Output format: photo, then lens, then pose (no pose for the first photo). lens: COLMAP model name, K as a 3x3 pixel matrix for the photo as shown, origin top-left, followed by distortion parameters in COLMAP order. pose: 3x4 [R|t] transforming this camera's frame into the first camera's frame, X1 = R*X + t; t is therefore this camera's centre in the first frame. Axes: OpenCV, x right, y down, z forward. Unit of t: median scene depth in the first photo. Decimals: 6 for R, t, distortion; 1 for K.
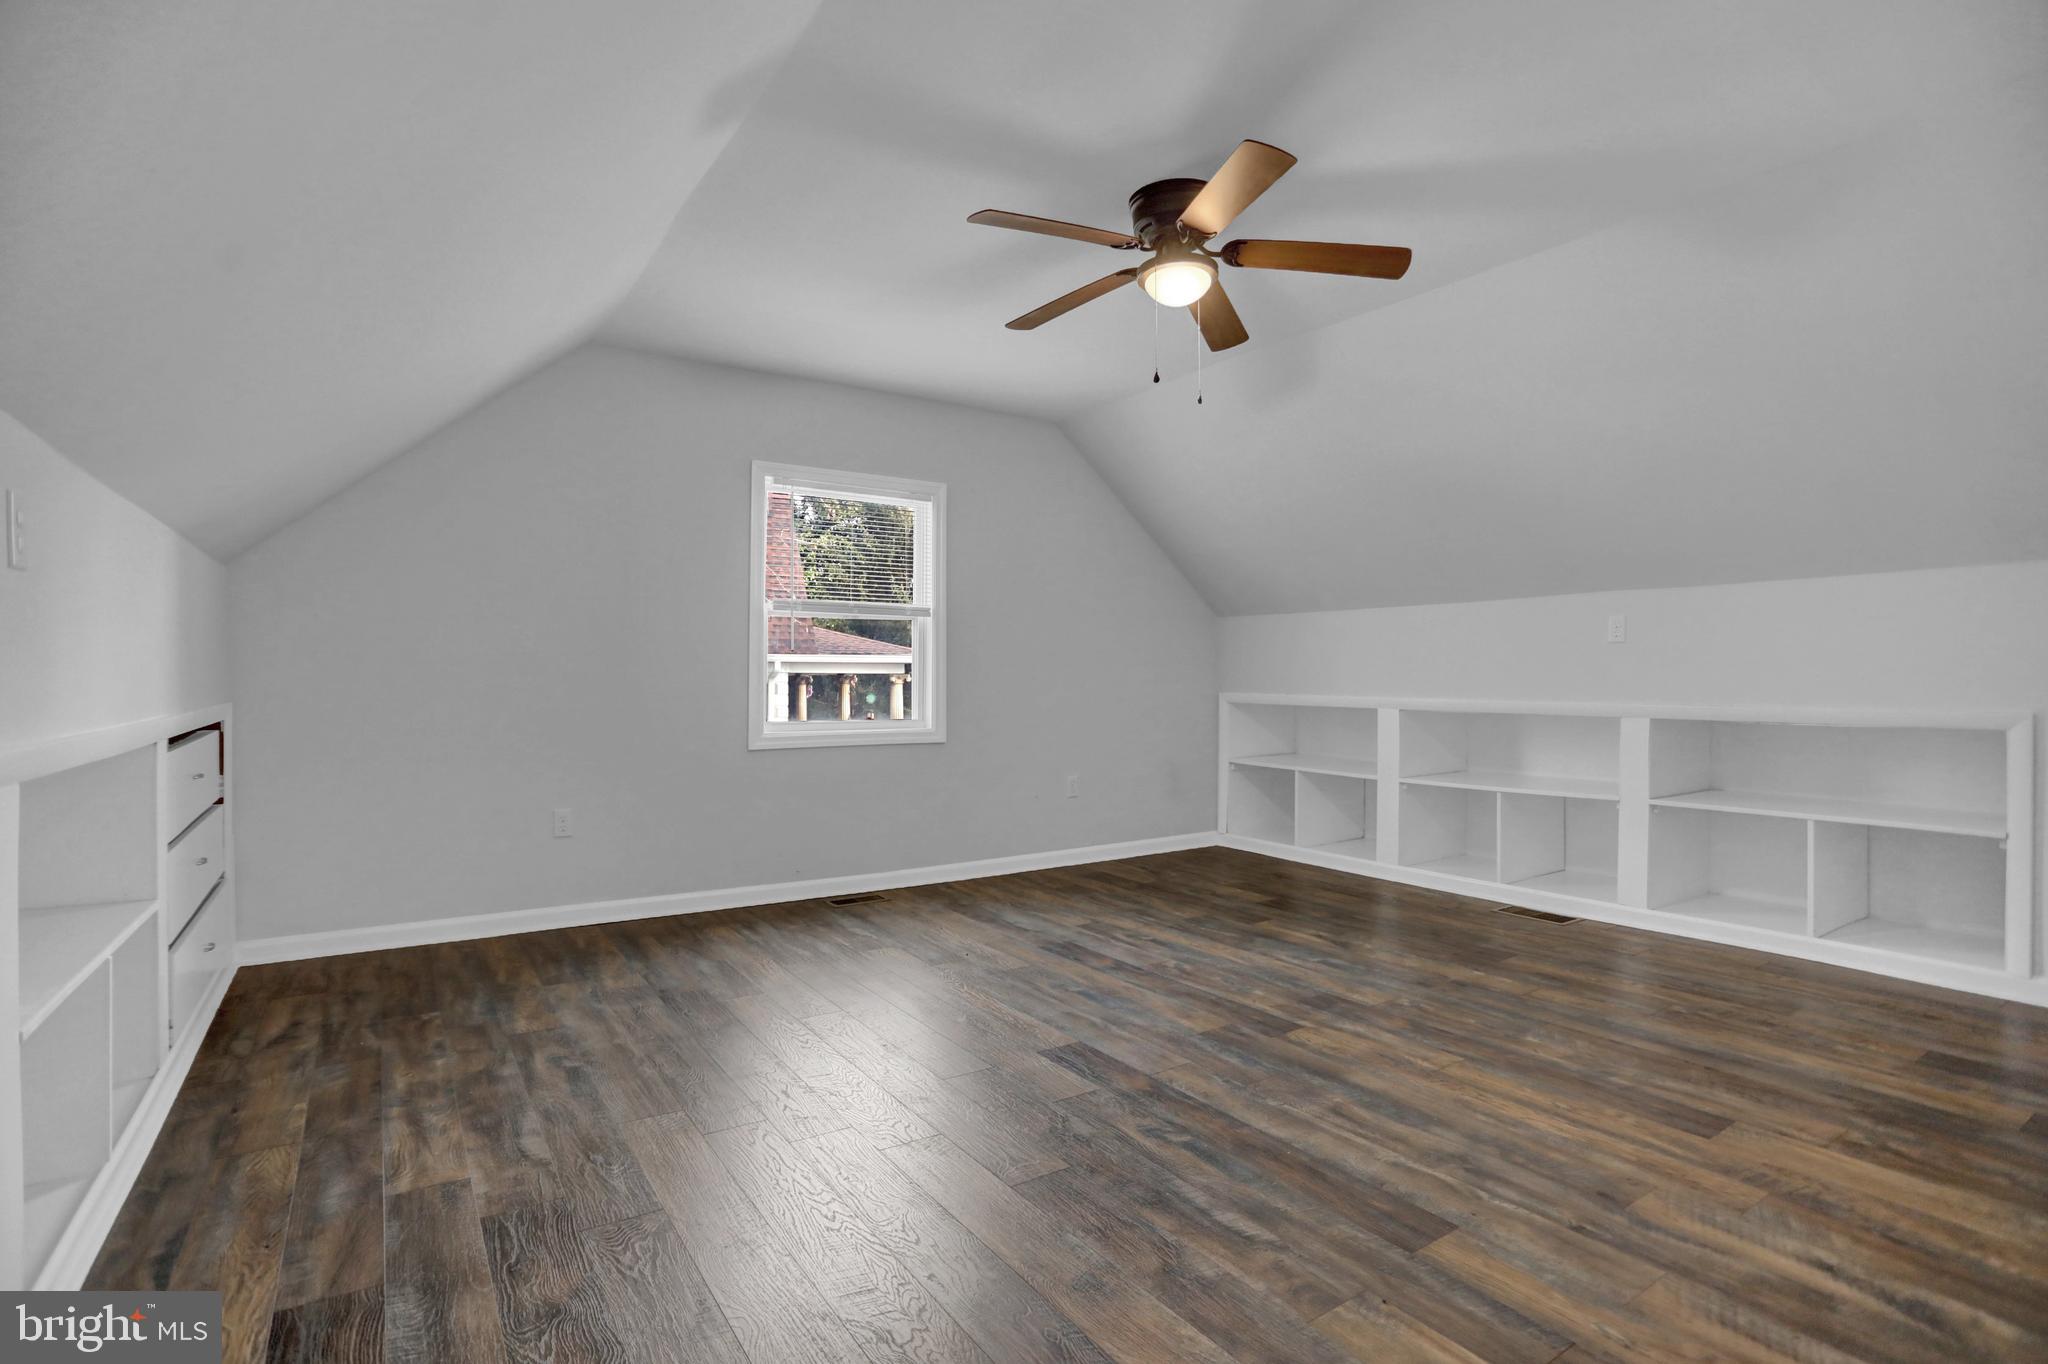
lens RADIAL K [[996.0, 0, 1021.7], [0, 996.0, 678.1], [0, 0, 1]] dist [-0.069685, 0.028986]
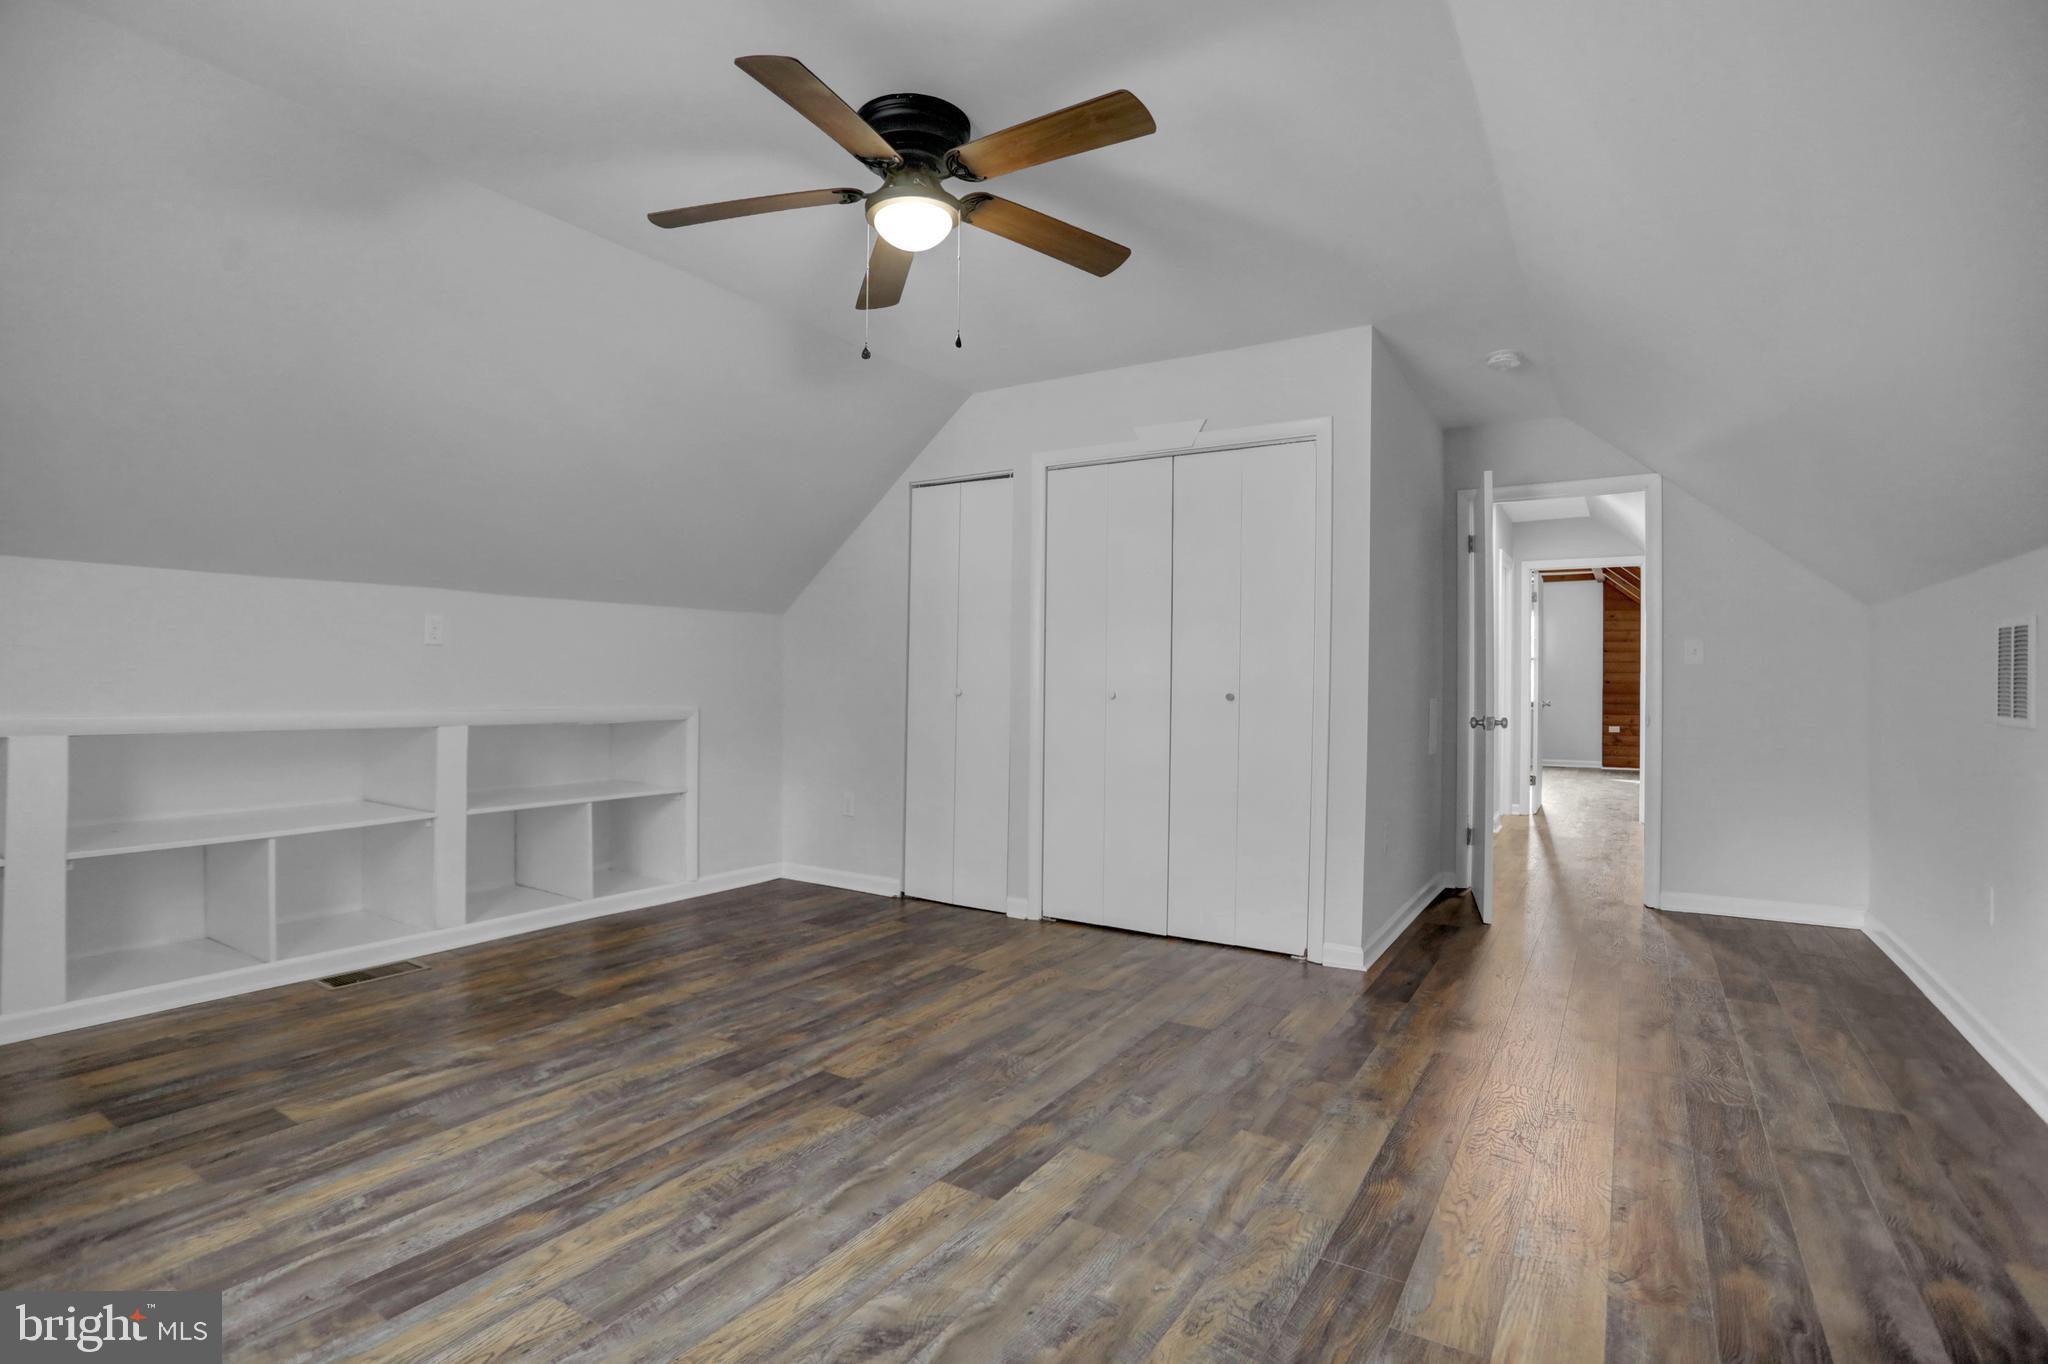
lens RADIAL K [[996.0, 0, 1021.7], [0, 996.0, 678.1], [0, 0, 1]] dist [-0.069685, 0.028986]
pose [[-0.413612, 0.002680, 0.910449, -0.610403], [-0.008898, 0.999936, -0.006985, -0.004659], [-0.910410, -0.010990, -0.413562, 1.196716]]
